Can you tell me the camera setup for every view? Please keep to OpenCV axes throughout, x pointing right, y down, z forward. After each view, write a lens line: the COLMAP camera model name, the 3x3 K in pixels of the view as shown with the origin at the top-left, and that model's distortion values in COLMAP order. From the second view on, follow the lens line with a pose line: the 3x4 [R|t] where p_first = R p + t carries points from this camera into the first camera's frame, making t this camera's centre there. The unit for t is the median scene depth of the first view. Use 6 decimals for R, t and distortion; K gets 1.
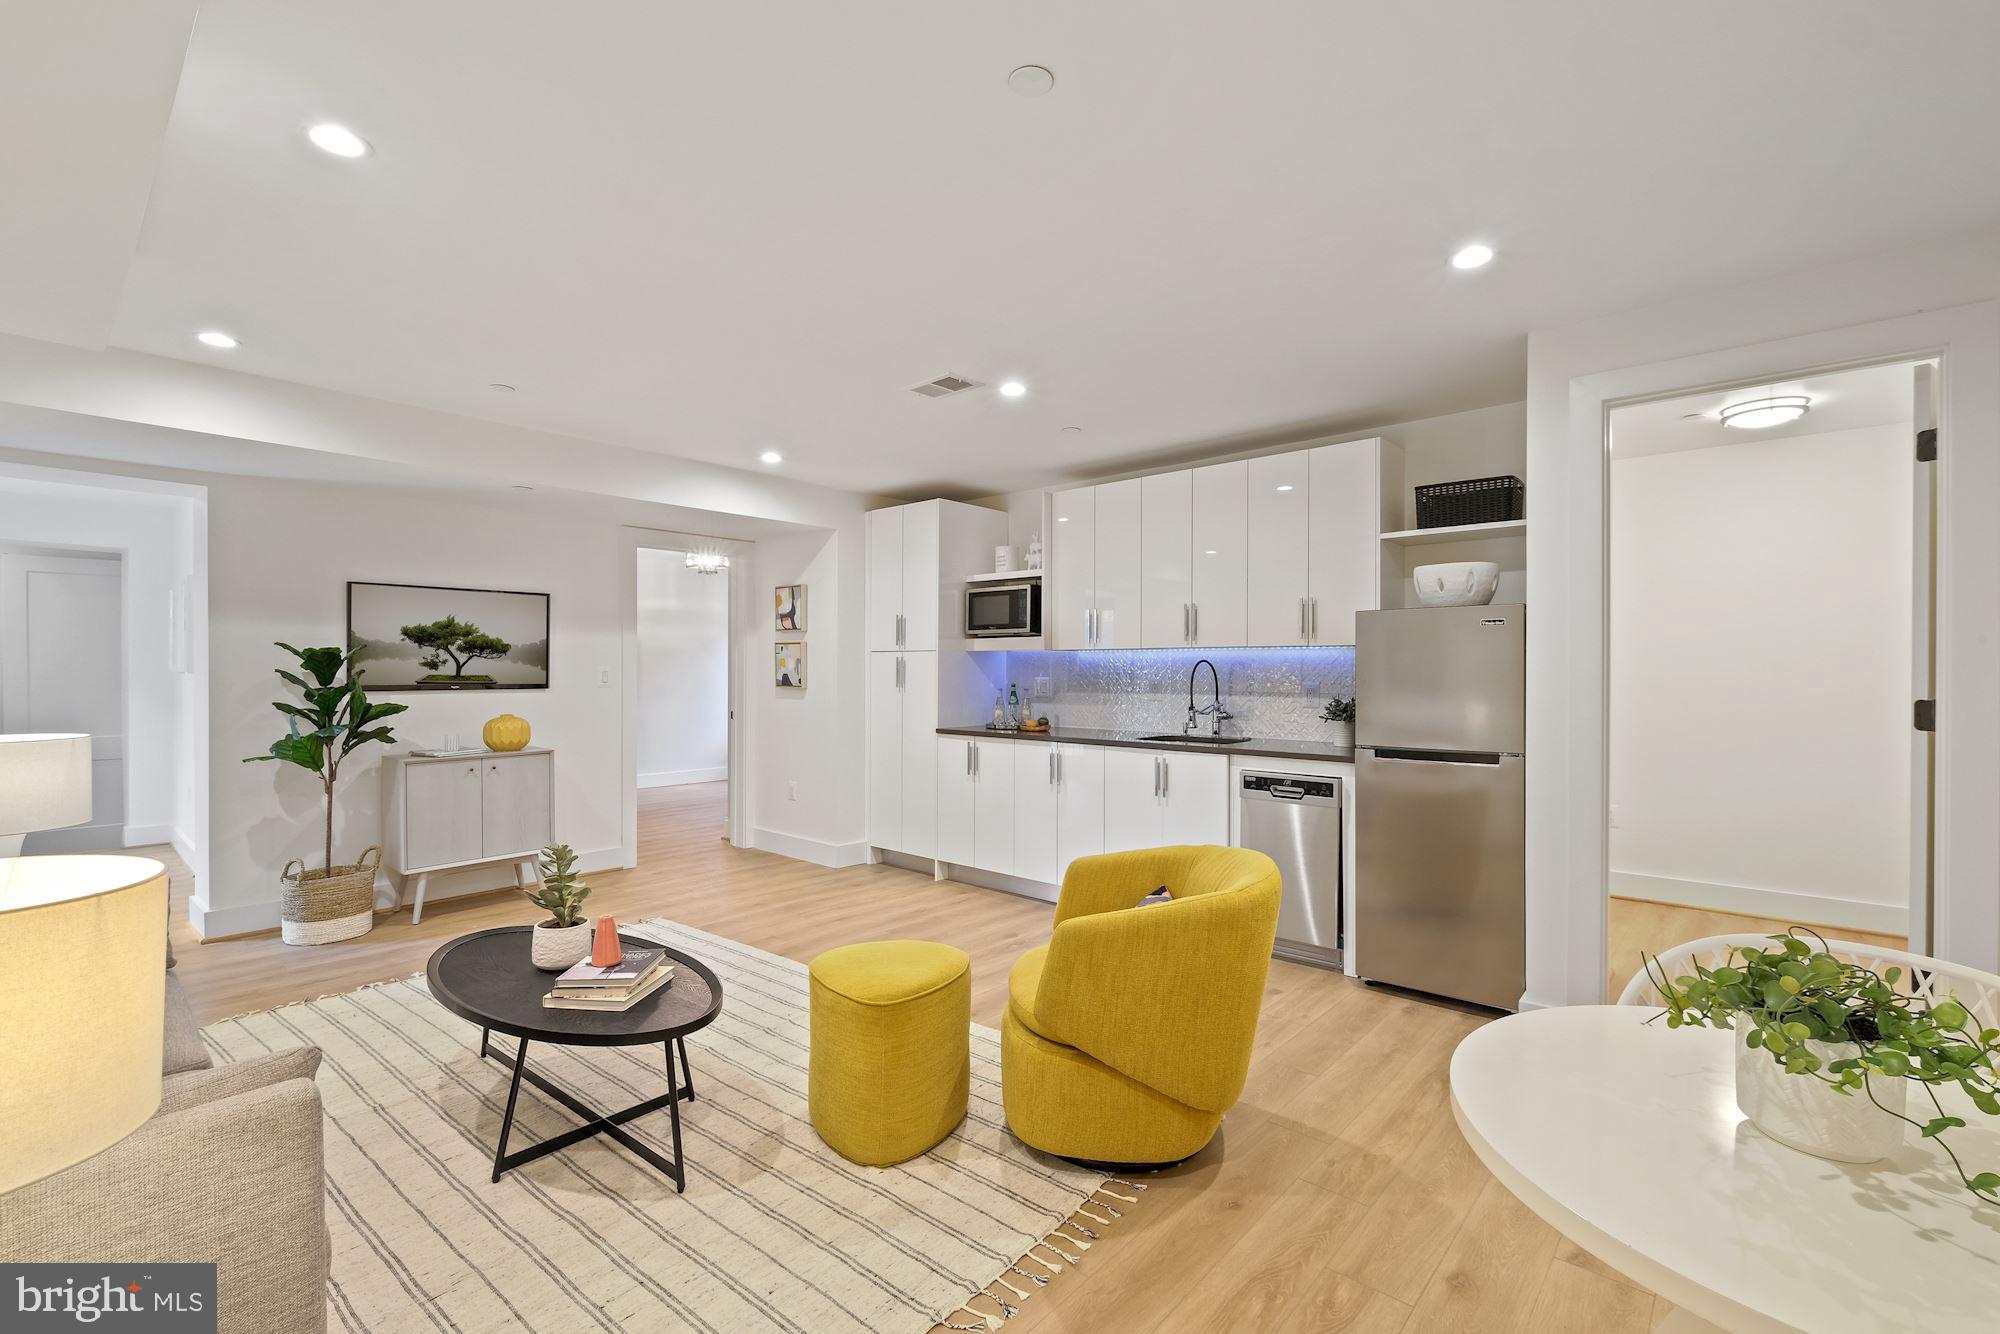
lens RADIAL K [[873.7, 0, 1013.1], [0, 873.7, 672.0], [0, 0, 1]] dist [0.002965, 0.000543]
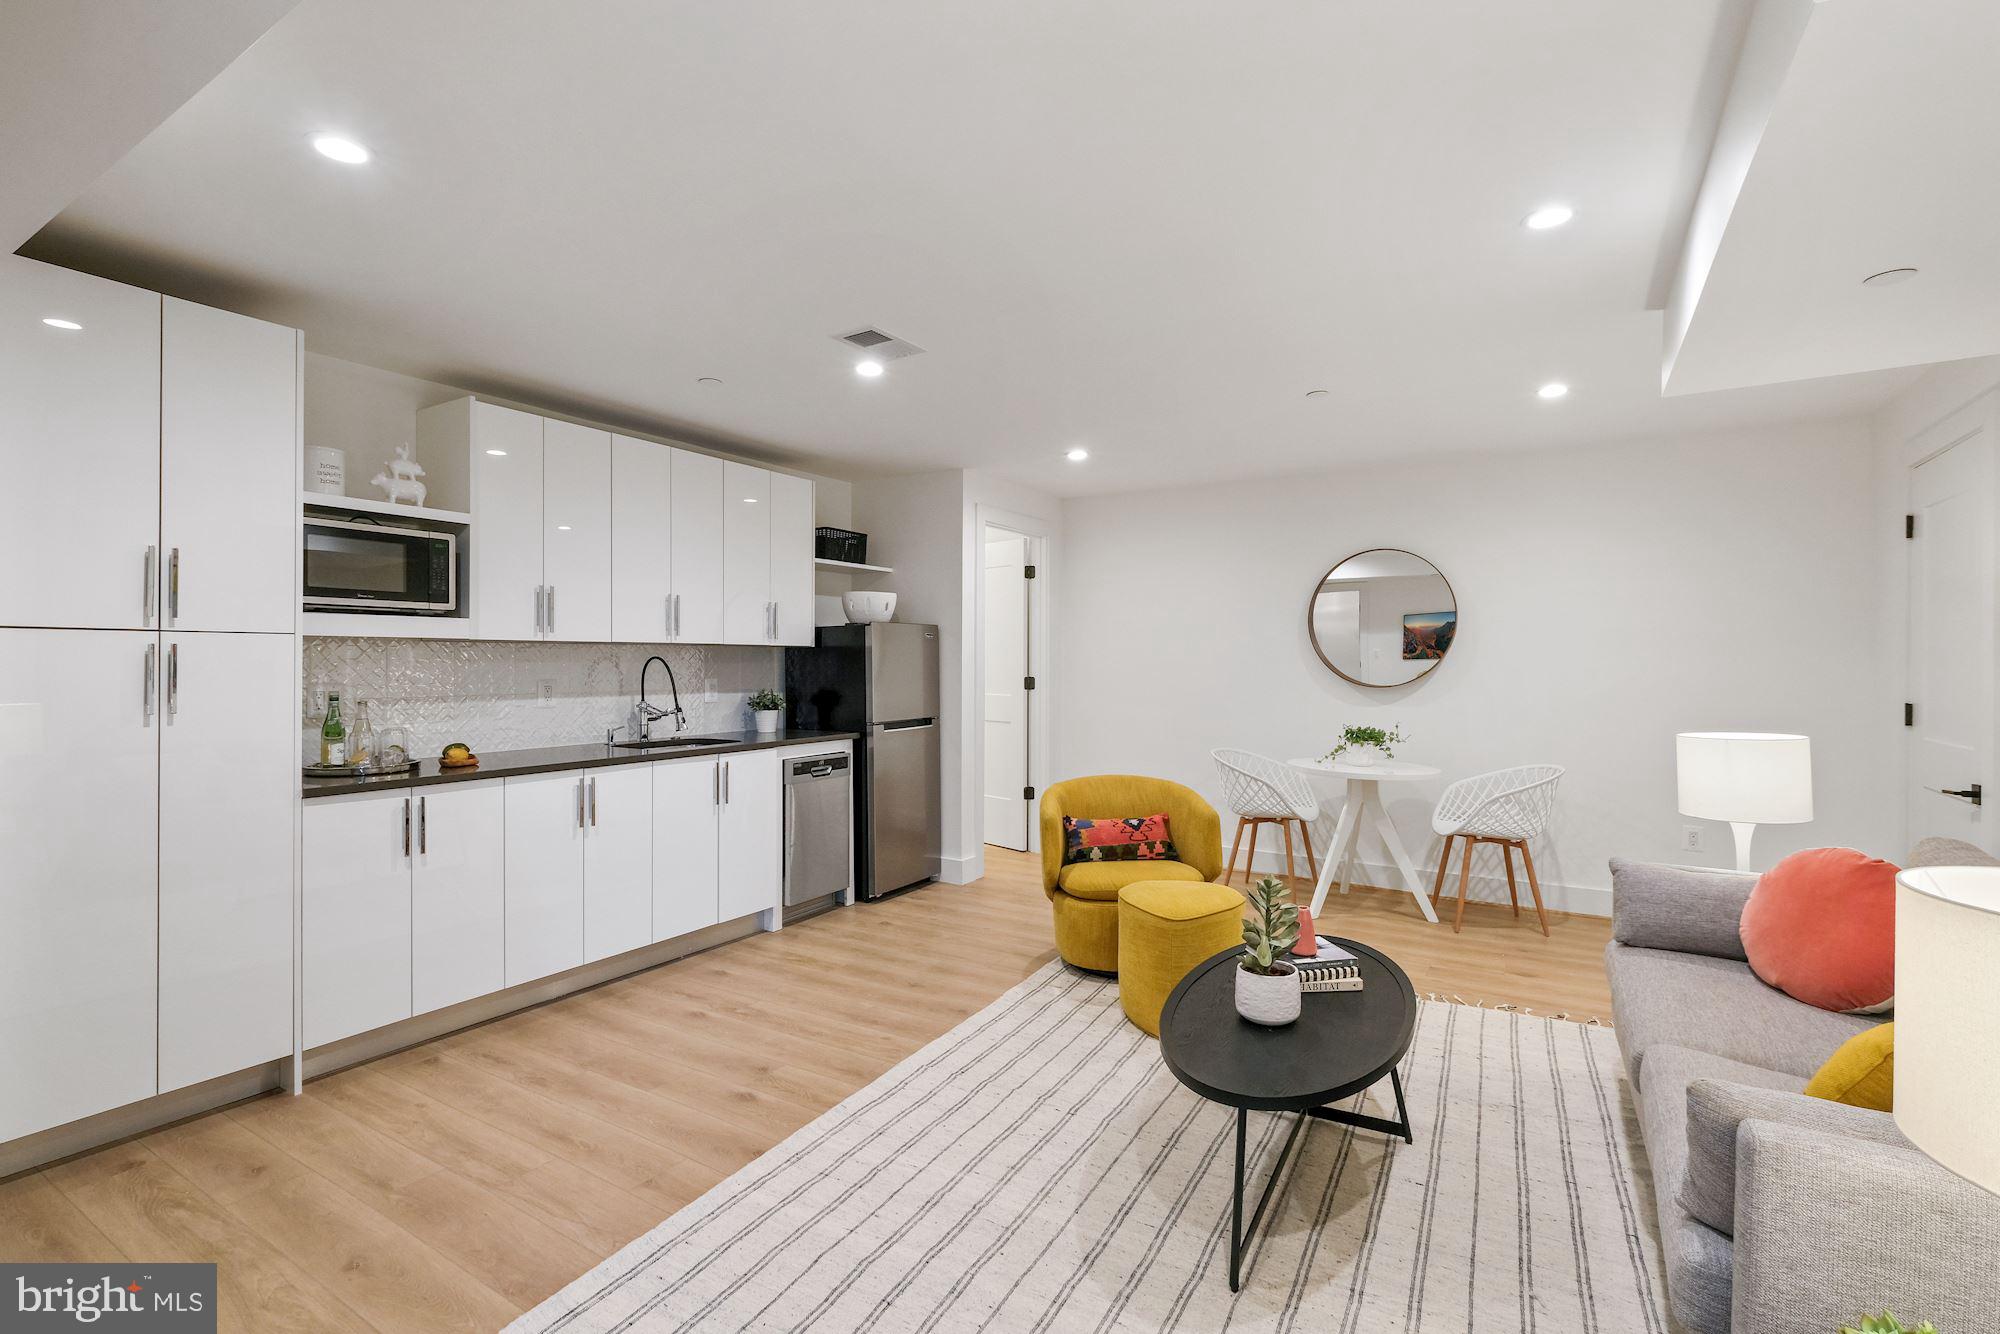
lens RADIAL K [[894.7, 0, 1008.4], [0, 894.7, 658.7], [0, 0, 1]] dist [-0.018672, 0.000064]
pose [[-0.165446, 0.004862, 0.986207, -0.759166], [0.008962, 0.999954, -0.003427, -0.004918], [-0.986178, 0.008271, -0.165482, 0.796638]]
